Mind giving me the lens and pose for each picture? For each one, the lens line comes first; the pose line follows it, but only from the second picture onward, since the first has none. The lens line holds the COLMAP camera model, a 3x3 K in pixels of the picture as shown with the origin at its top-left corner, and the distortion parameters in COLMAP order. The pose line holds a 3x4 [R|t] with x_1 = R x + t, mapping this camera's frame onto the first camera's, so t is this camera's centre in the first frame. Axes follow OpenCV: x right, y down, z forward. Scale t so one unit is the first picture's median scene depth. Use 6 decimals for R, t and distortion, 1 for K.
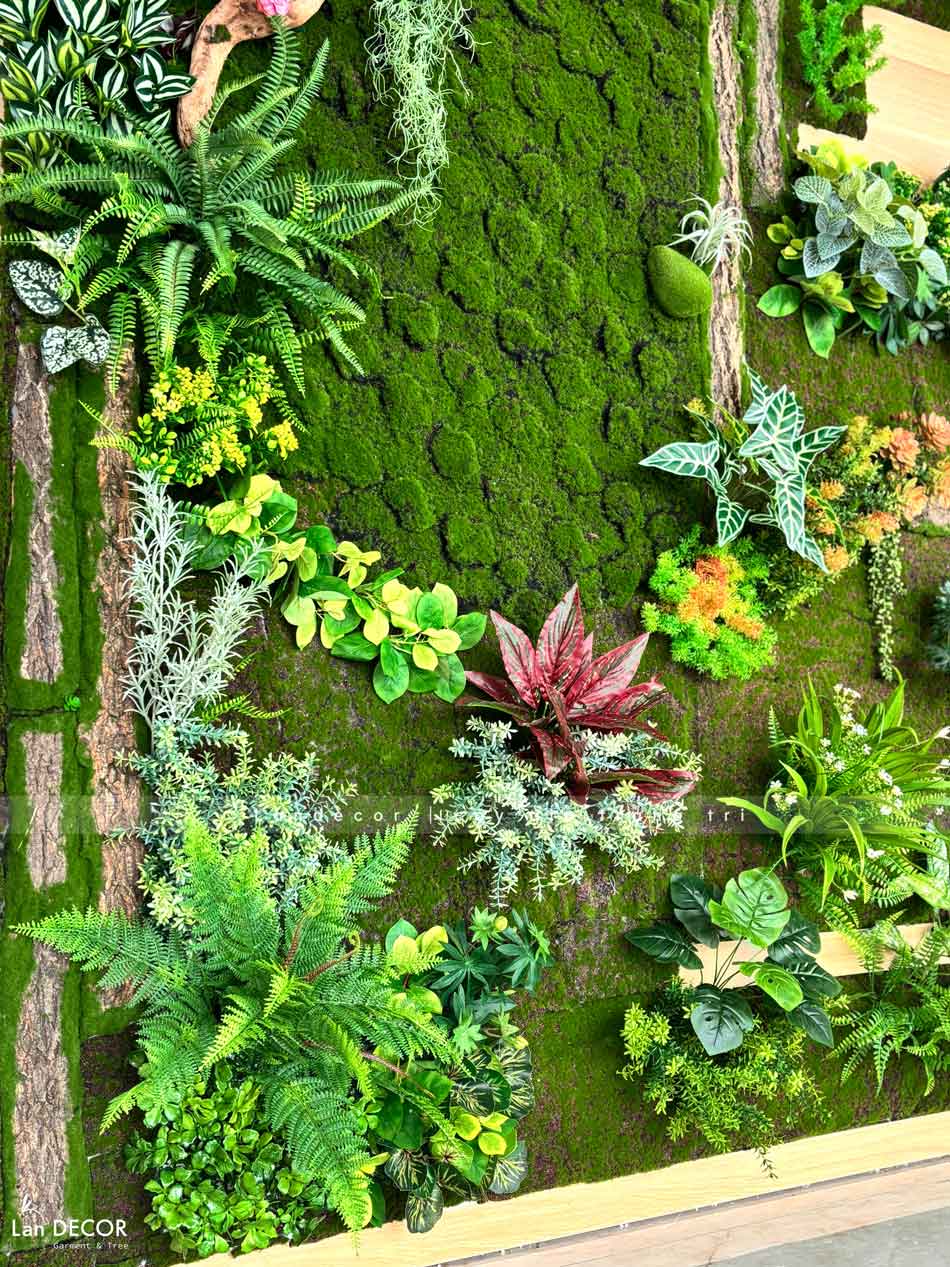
lens RADIAL K [[1512.2, 0, 479.5], [0, 1512.2, 624.4], [0, 0, 1]] dist [0.060990, 0.000000]
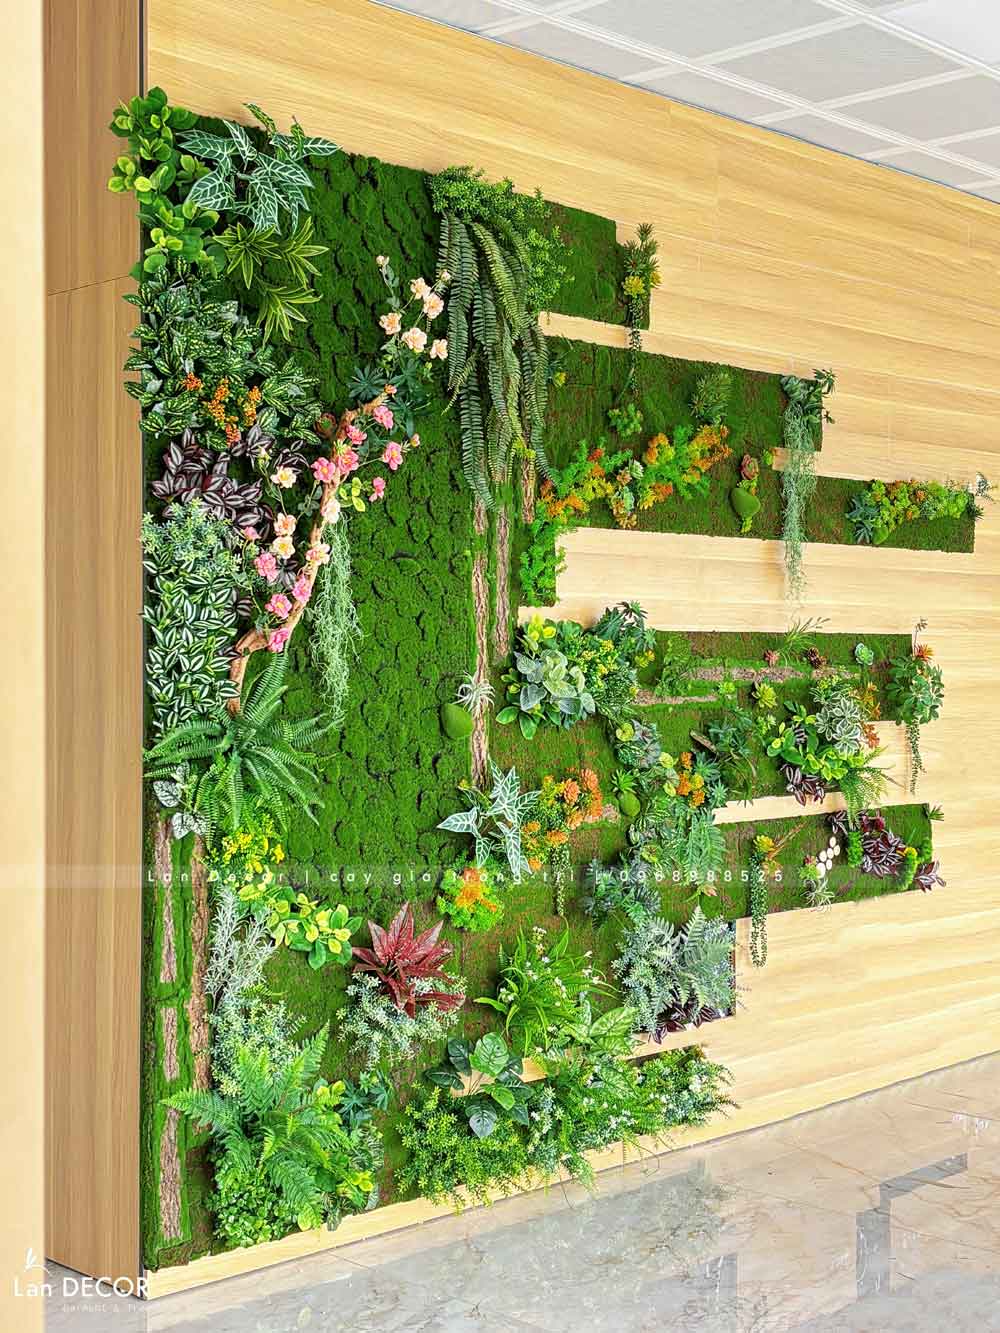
lens RADIAL K [[1865.2, 0, 498.5], [0, 1865.2, 665.3], [0, 0, 1]] dist [0.173189, 0.000000]
pose [[0.975886, 0.002622, 0.218264, -0.349418], [-0.019507, 0.996974, 0.075246, -0.512226], [-0.217407, -0.077689, 0.972984, -1.354605]]
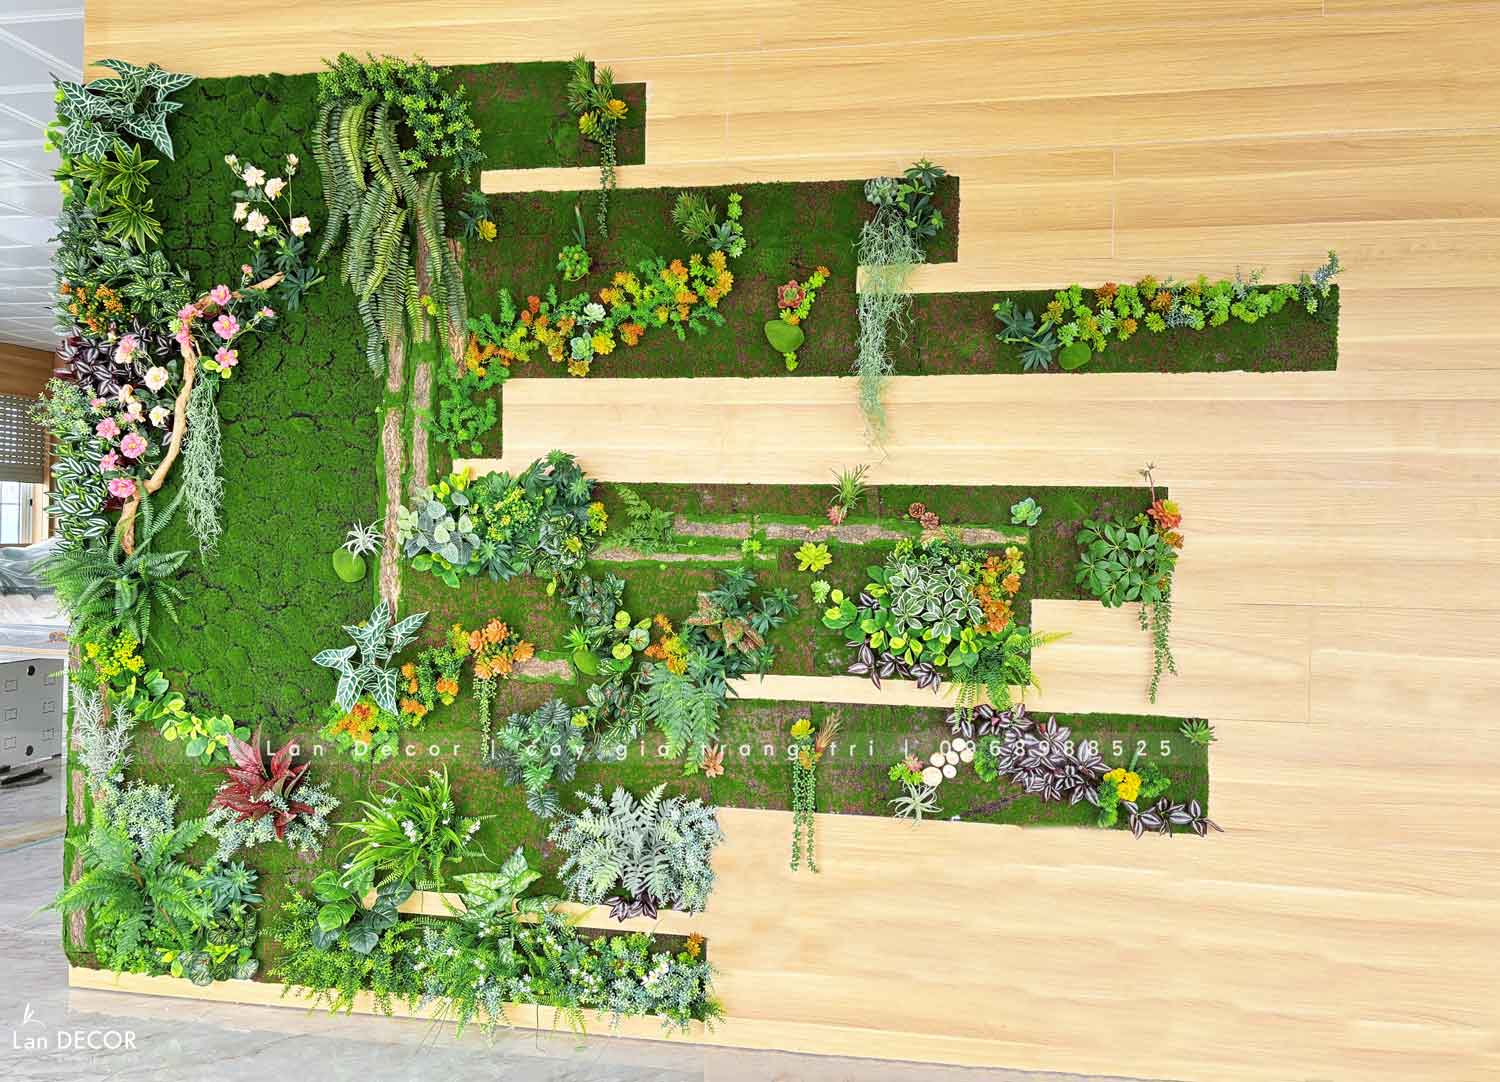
lens RADIAL K [[1261.6, 0, 734.6], [0, 1261.6, 539.5], [0, 0, 1]] dist [0.044165, -0.013592]
pose [[0.730699, 0.018387, -0.682452, 1.820784], [0.030474, 0.997762, 0.059511, -0.377580], [0.682019, -0.064282, 0.728504, 0.132100]]
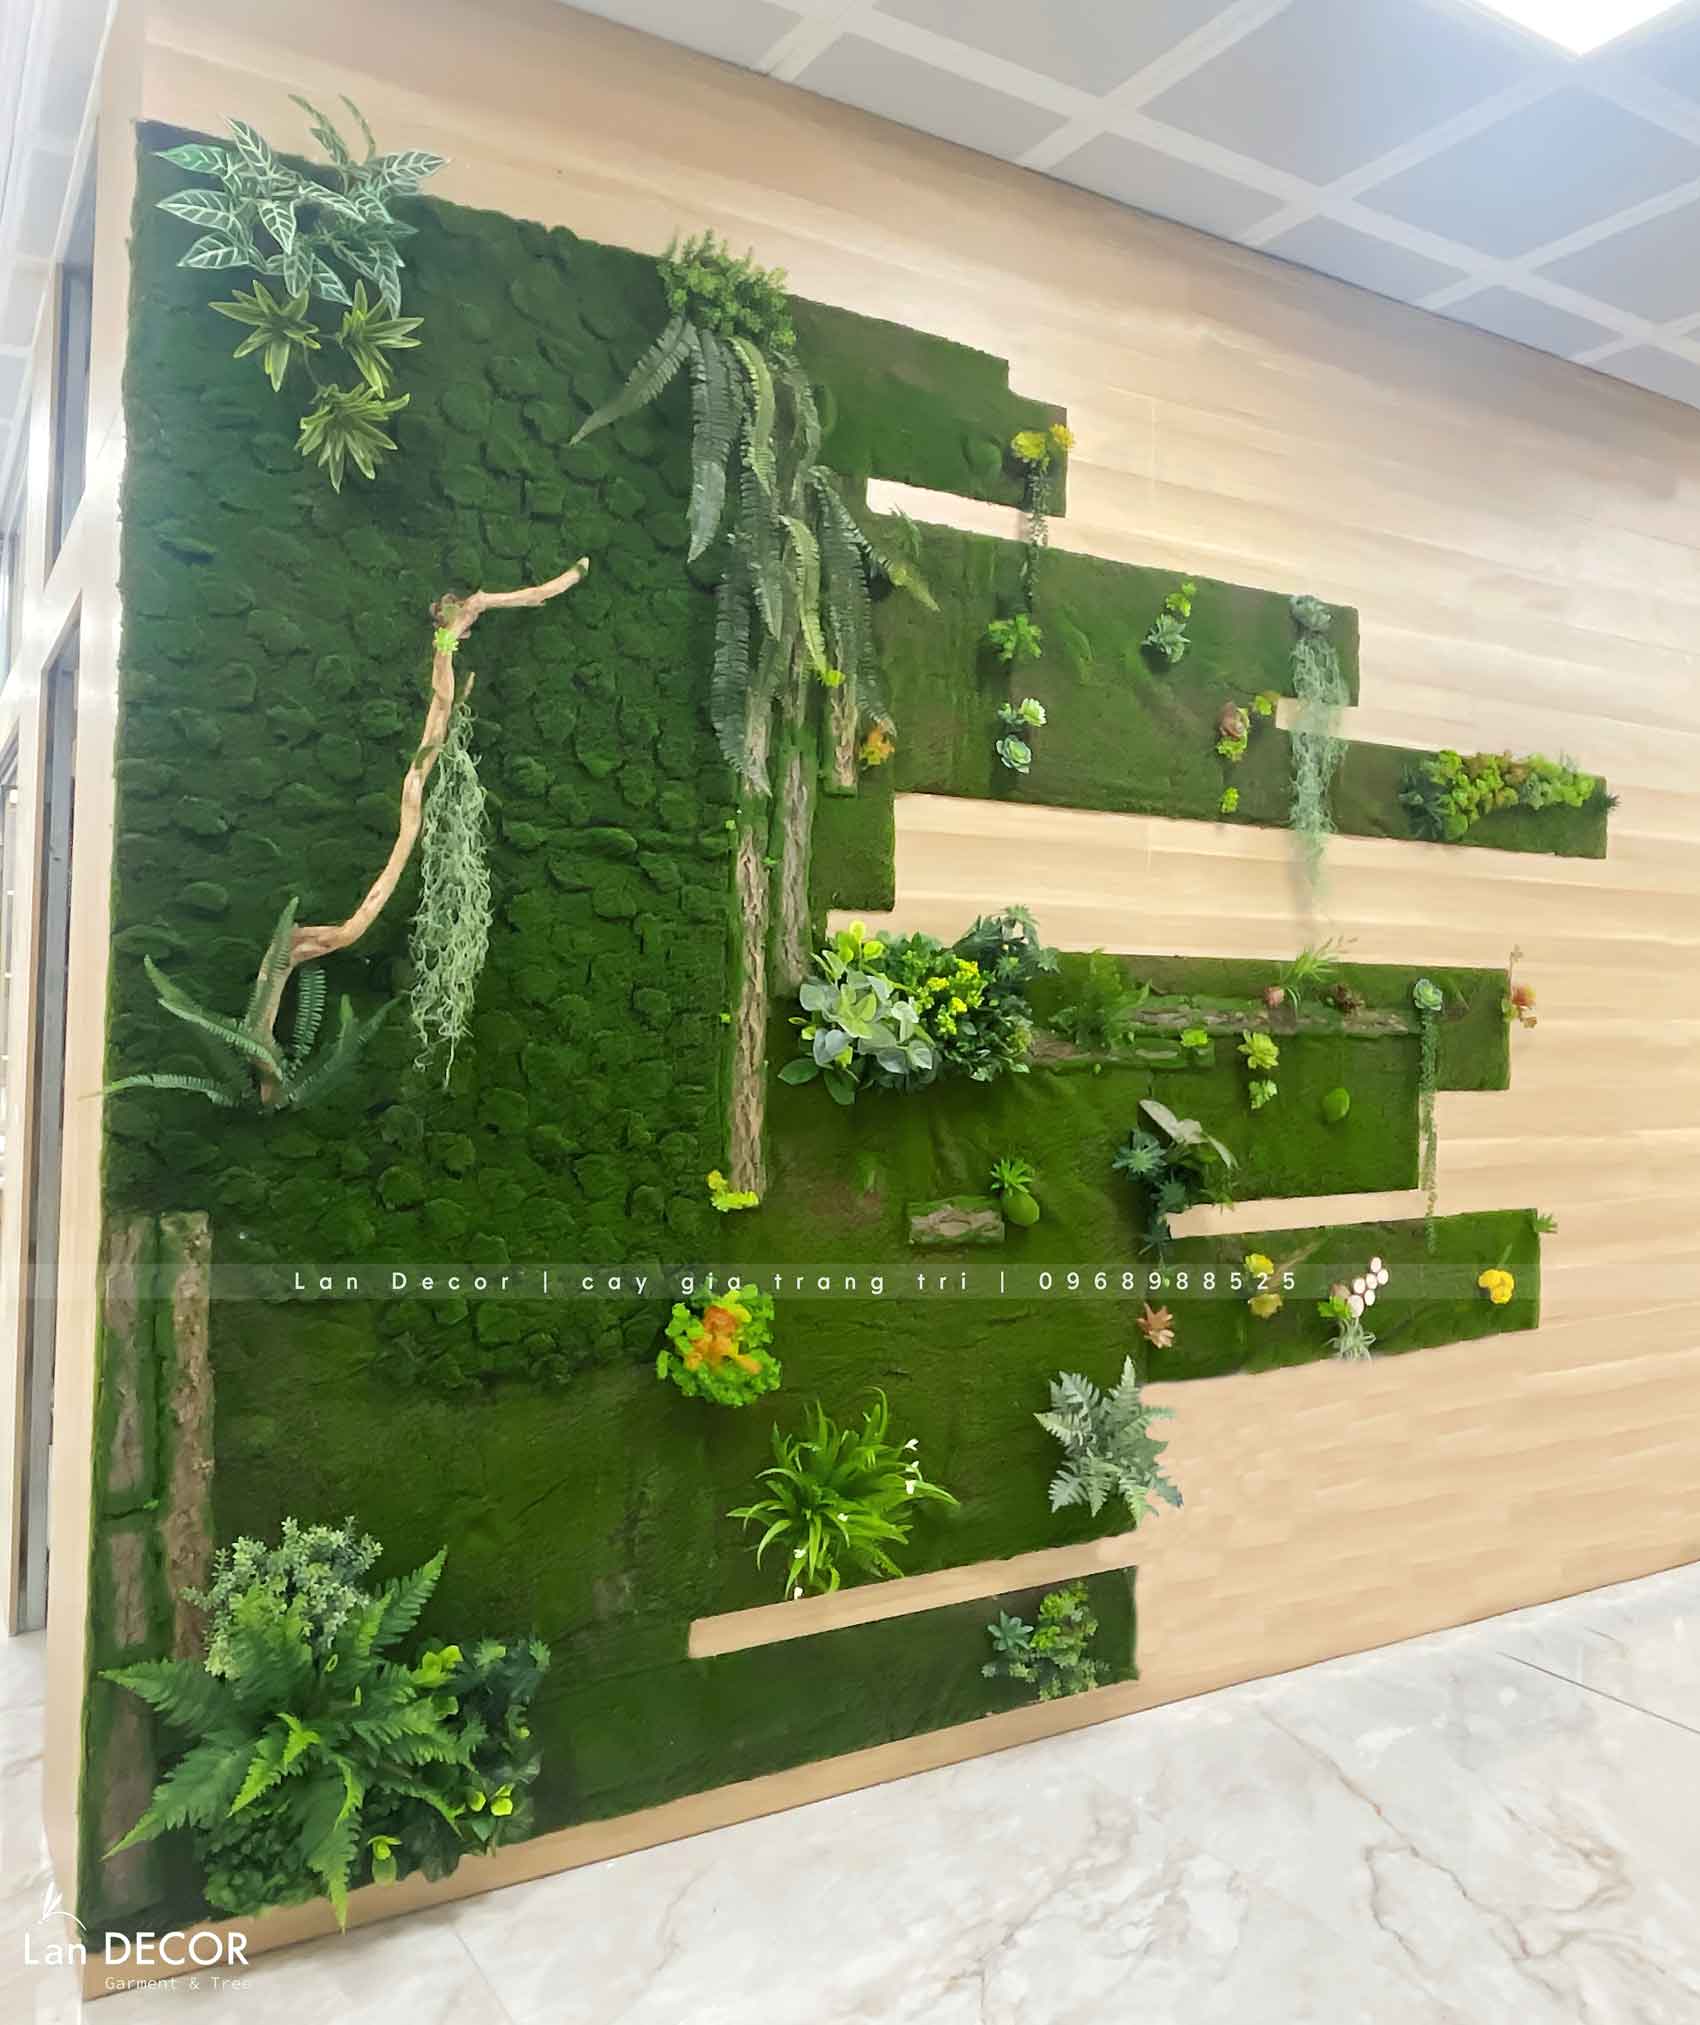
lens RADIAL K [[1585.8, 0, 832.2], [0, 1585.8, 957.3], [0, 0, 1]] dist [0.022207, -0.017816]
pose [[0.999515, 0.015665, -0.026921, 0.297602], [-0.014665, 0.999210, 0.036949, -0.407413], [0.027478, -0.036537, 0.998954, -0.287948]]
